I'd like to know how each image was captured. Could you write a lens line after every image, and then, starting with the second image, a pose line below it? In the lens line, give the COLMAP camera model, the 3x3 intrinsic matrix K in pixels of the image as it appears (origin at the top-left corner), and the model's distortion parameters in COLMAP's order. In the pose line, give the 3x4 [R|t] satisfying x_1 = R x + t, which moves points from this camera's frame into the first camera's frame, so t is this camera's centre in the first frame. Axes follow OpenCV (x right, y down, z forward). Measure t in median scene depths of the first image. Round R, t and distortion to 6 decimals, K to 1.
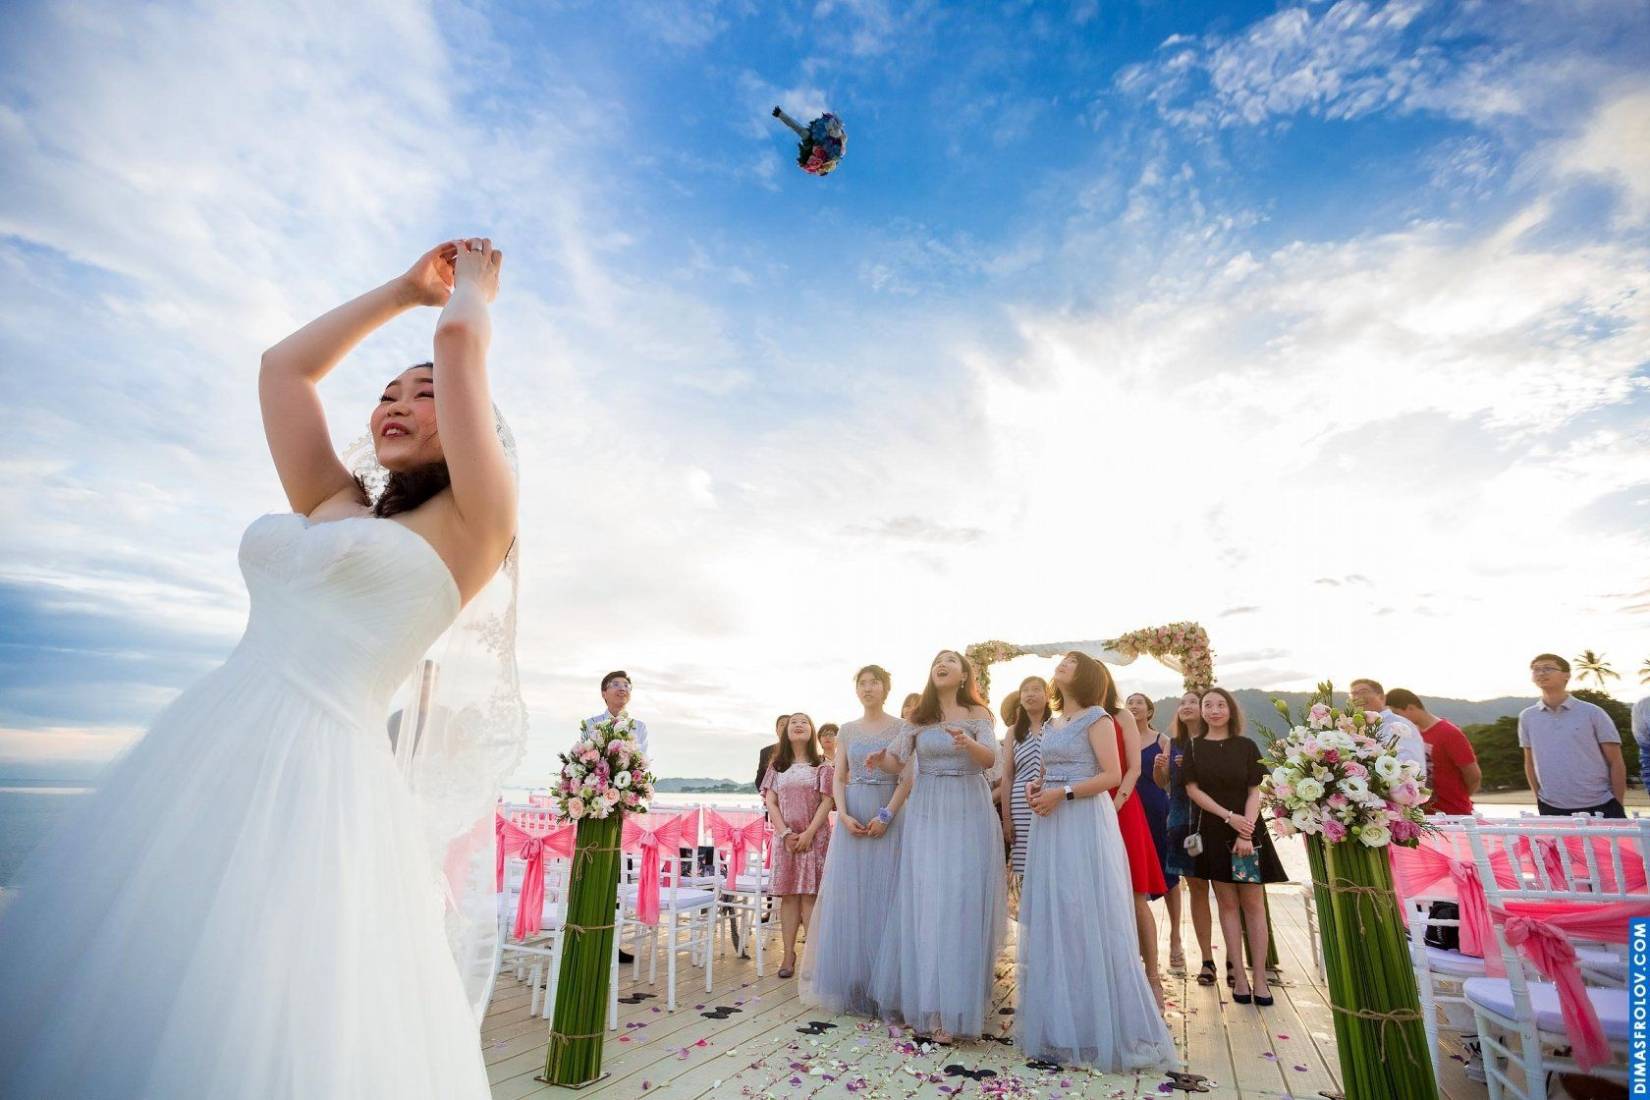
lens RADIAL K [[847.4, 0, 825.0], [0, 847.4, 550.0], [0, 0, 1]] dist [-0.068711, 0.048698]
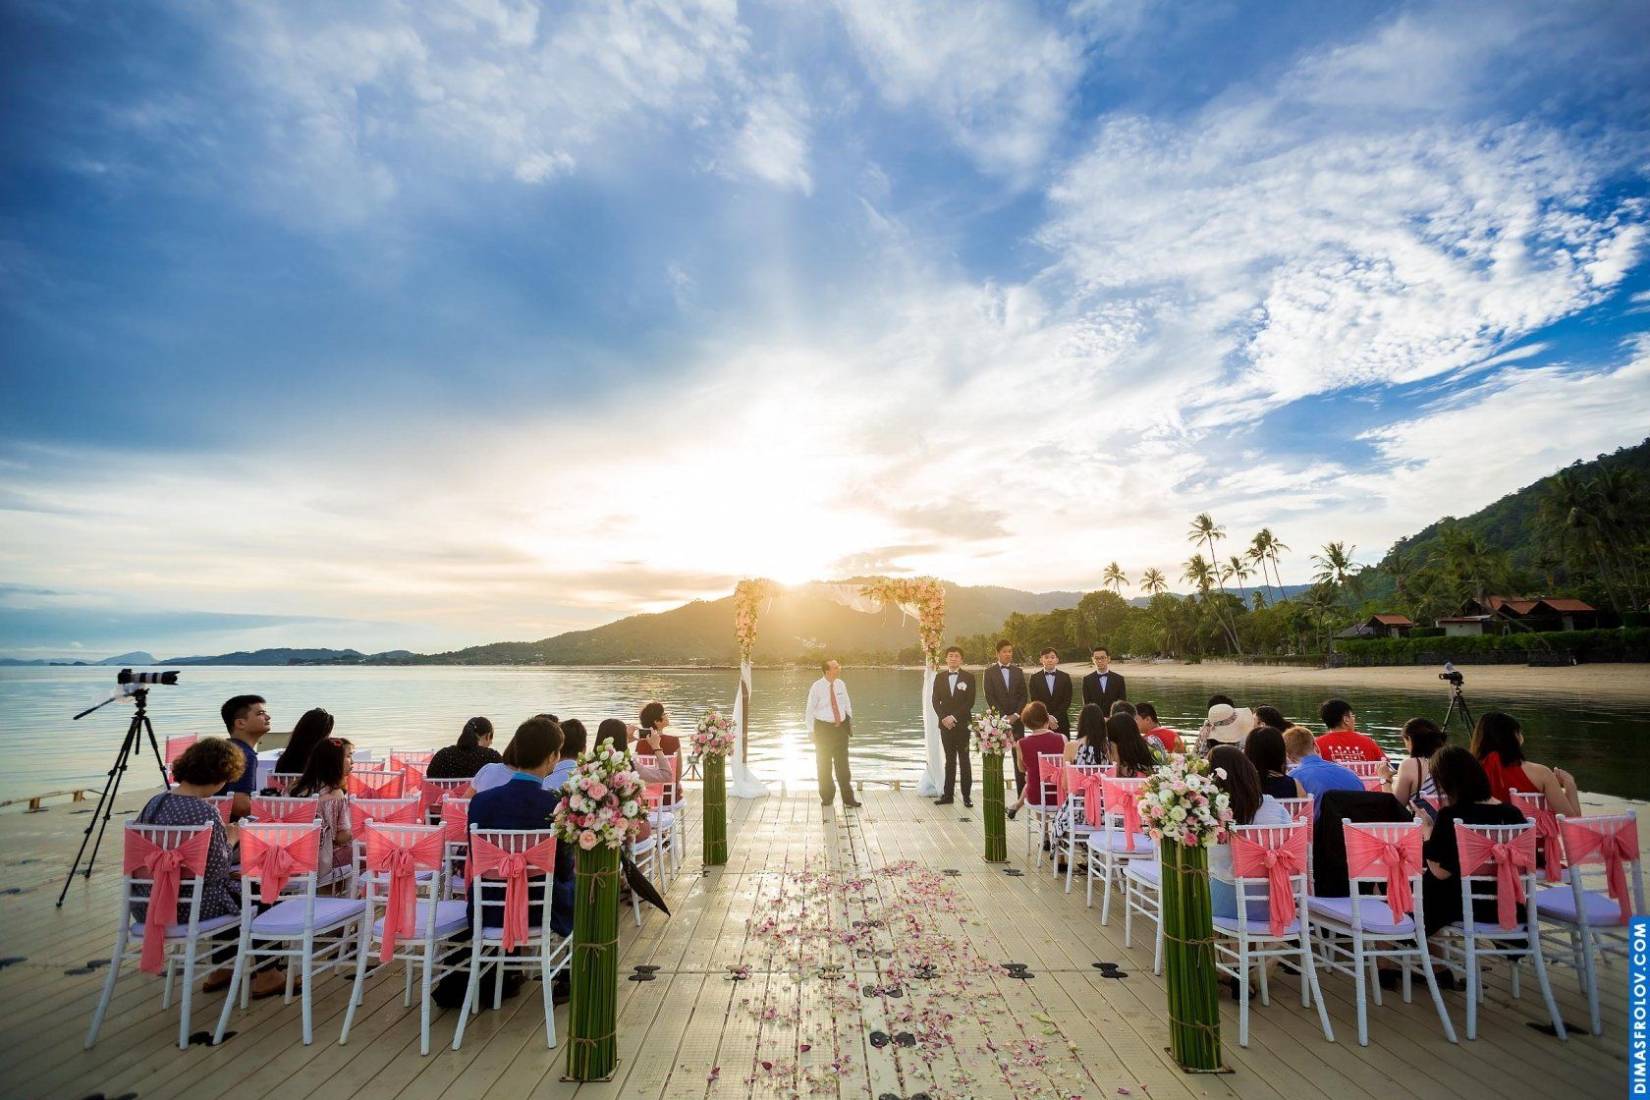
lens RADIAL K [[847.4, 0, 825.0], [0, 847.4, 550.0], [0, 0, 1]] dist [-0.068711, 0.048698]
pose [[0.886498, 0.034629, 0.461434, -0.781929], [-0.123224, 0.978855, 0.163277, -0.389458], [-0.446023, -0.201604, 0.872020, 0.006231]]
